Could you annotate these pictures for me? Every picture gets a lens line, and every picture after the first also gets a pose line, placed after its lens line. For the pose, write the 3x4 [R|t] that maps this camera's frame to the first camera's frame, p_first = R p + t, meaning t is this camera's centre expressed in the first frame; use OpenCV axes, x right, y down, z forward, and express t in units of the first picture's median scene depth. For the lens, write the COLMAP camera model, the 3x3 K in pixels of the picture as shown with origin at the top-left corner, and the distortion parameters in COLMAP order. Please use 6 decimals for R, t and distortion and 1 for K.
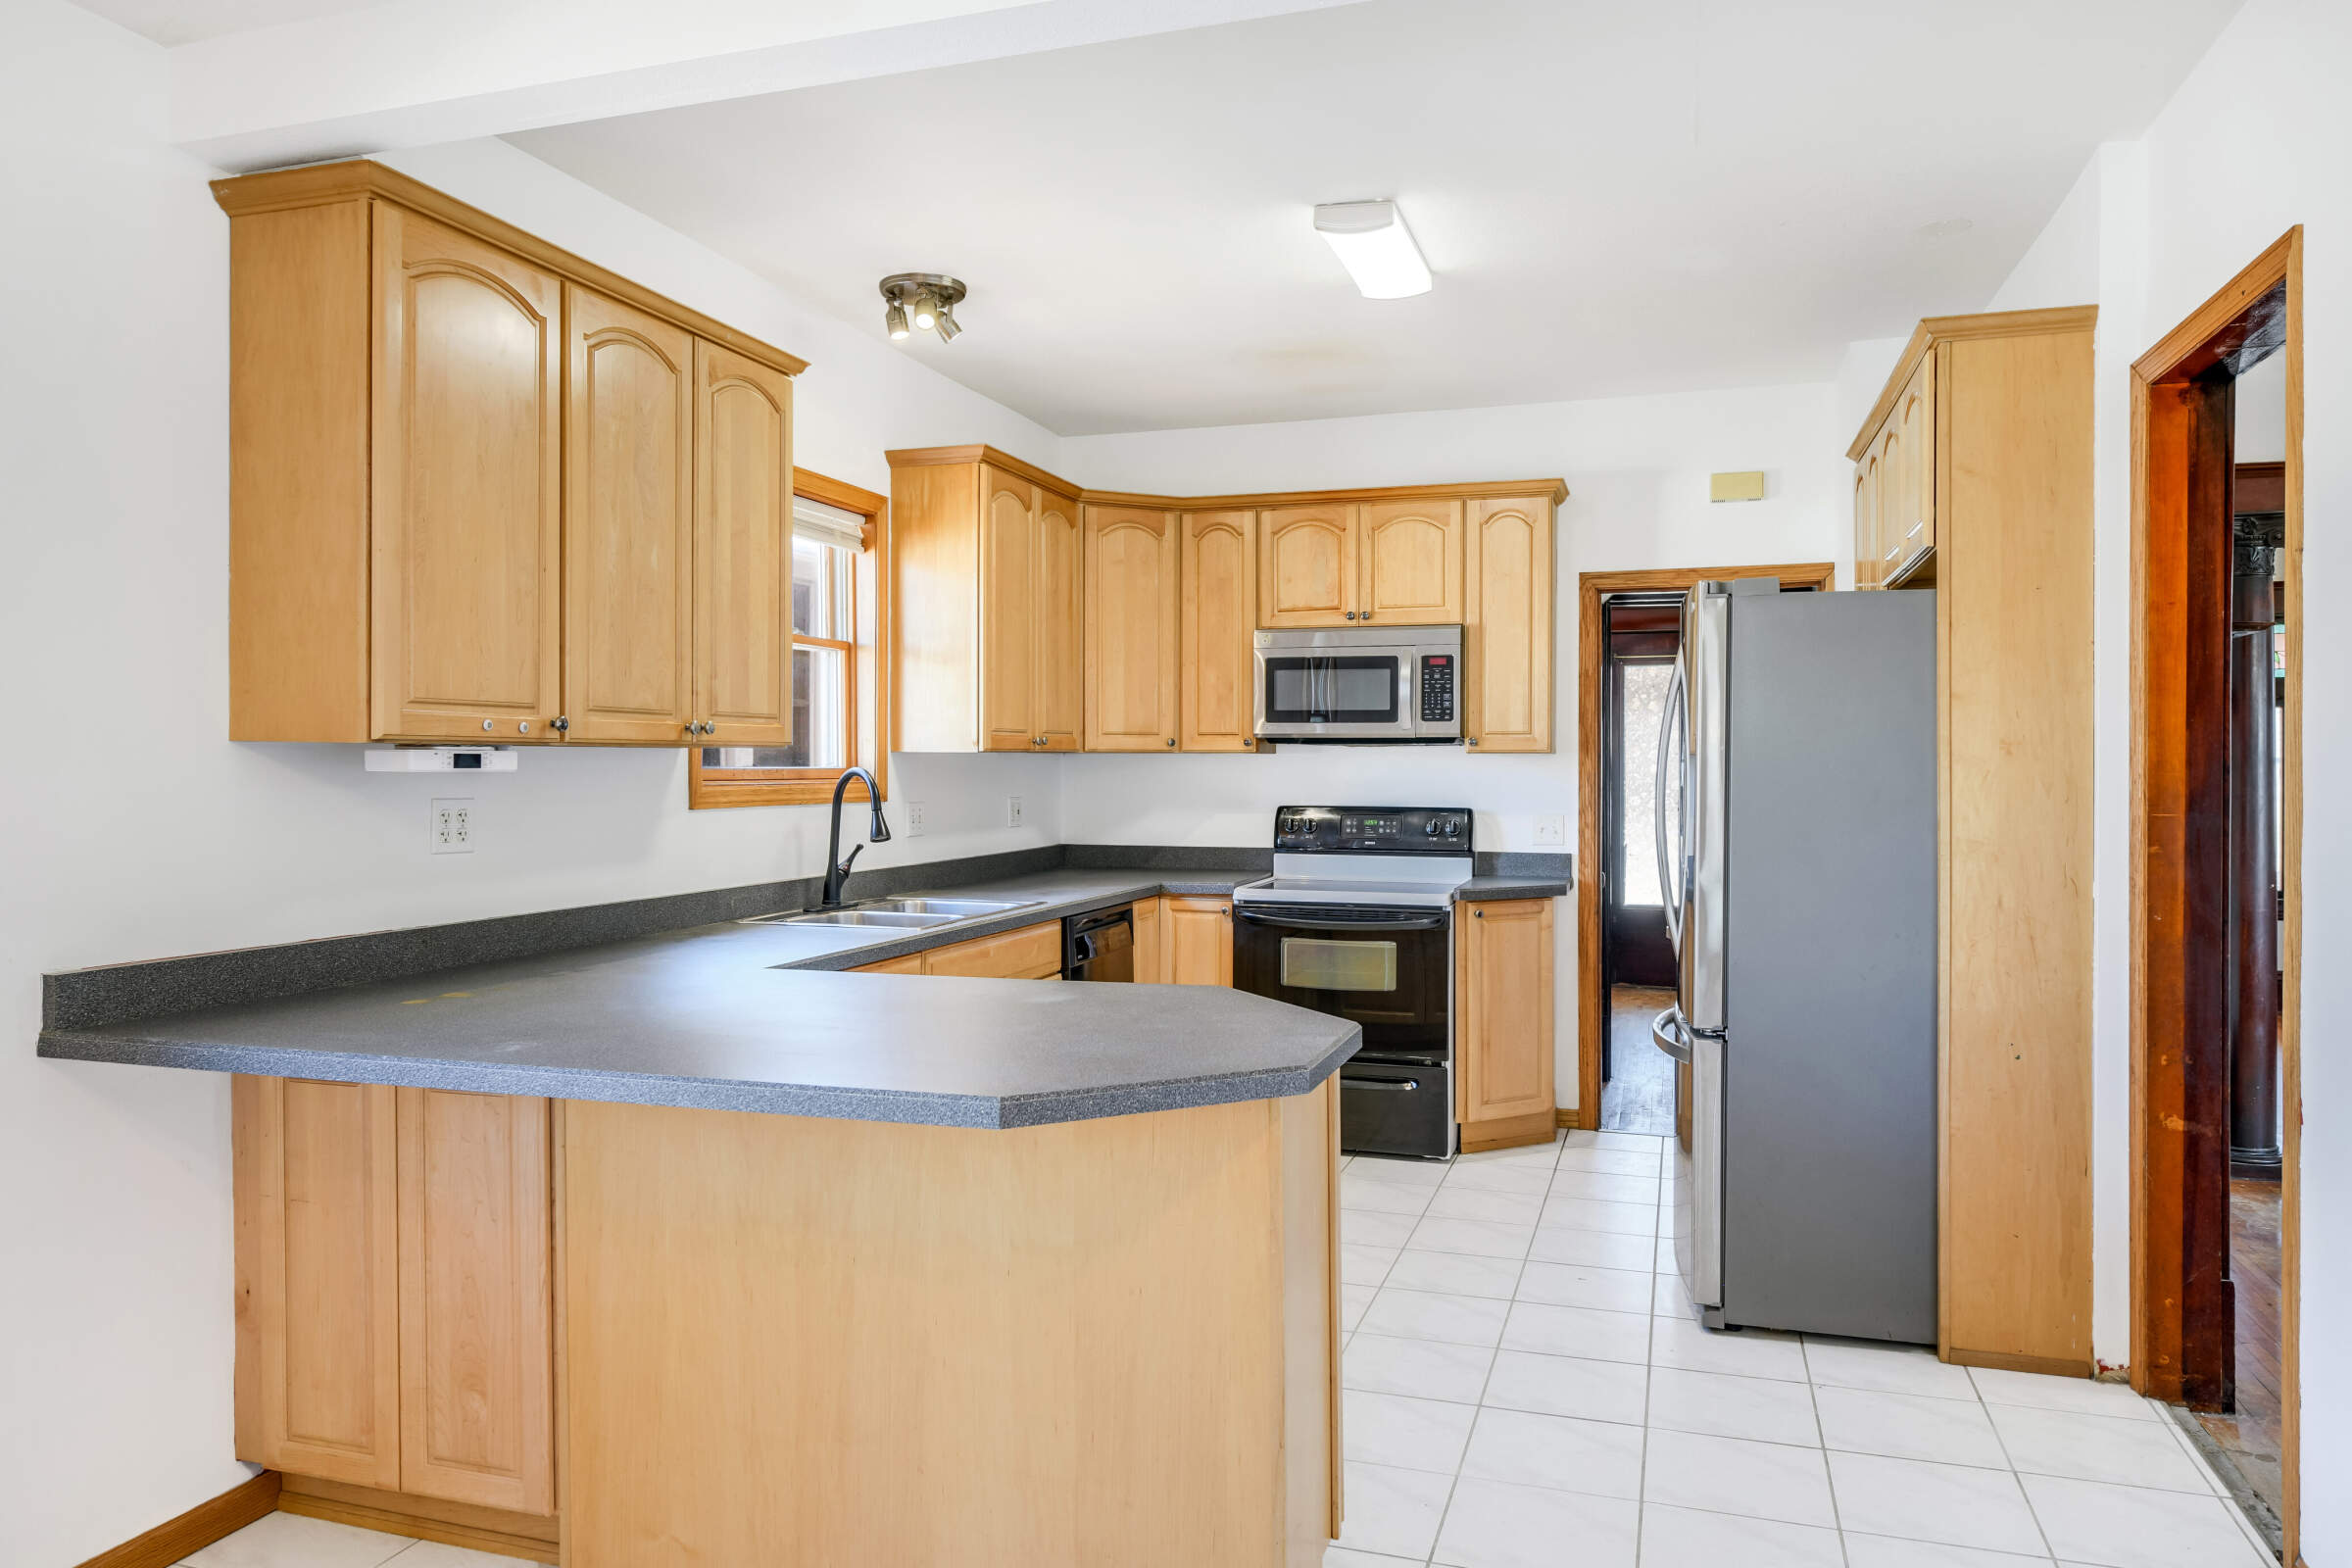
lens RADIAL K [[1537.0, 0, 1173.7], [0, 1537.0, 782.7], [0, 0, 1]] dist [-0.008954, 0.000487]
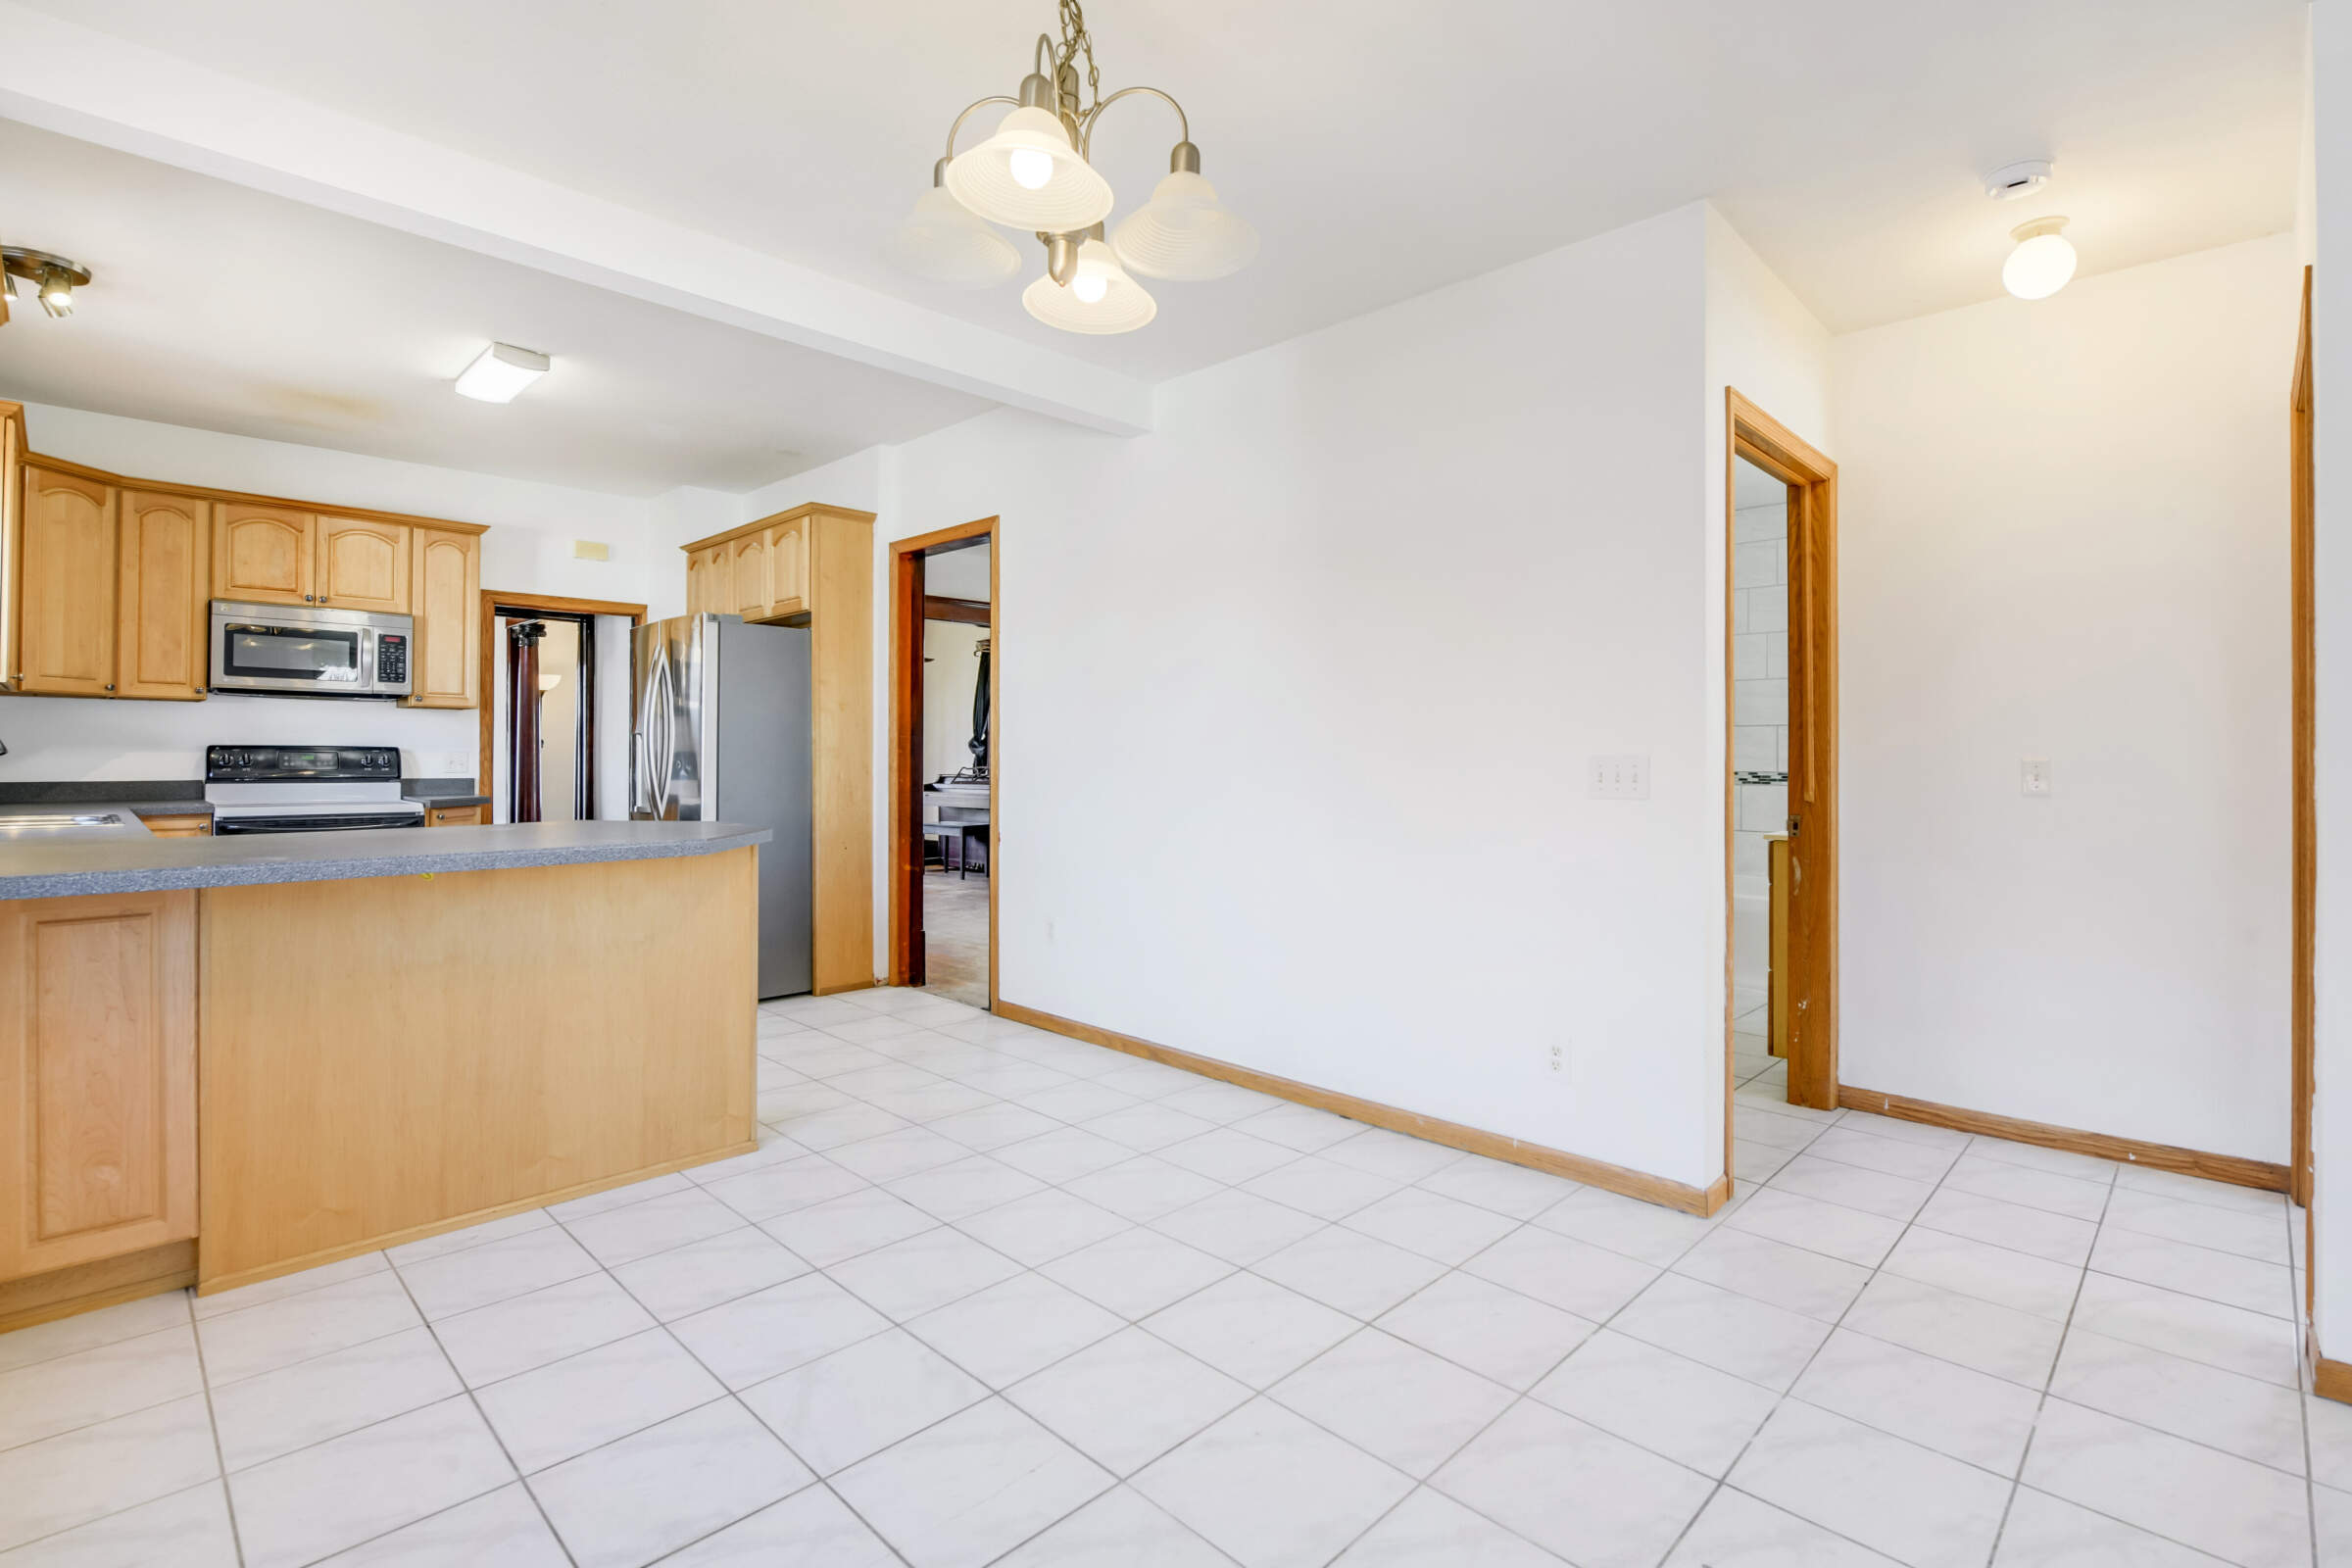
lens RADIAL K [[1075.3, 0, 1165.8], [0, 1075.3, 763.5], [0, 0, 1]] dist [-0.001345, -0.001021]
pose [[0.456309, -0.004703, 0.889809, -0.370639], [0.006667, 0.999976, 0.001867, 0.035722], [-0.889796, 0.005080, 0.456330, -0.066558]]
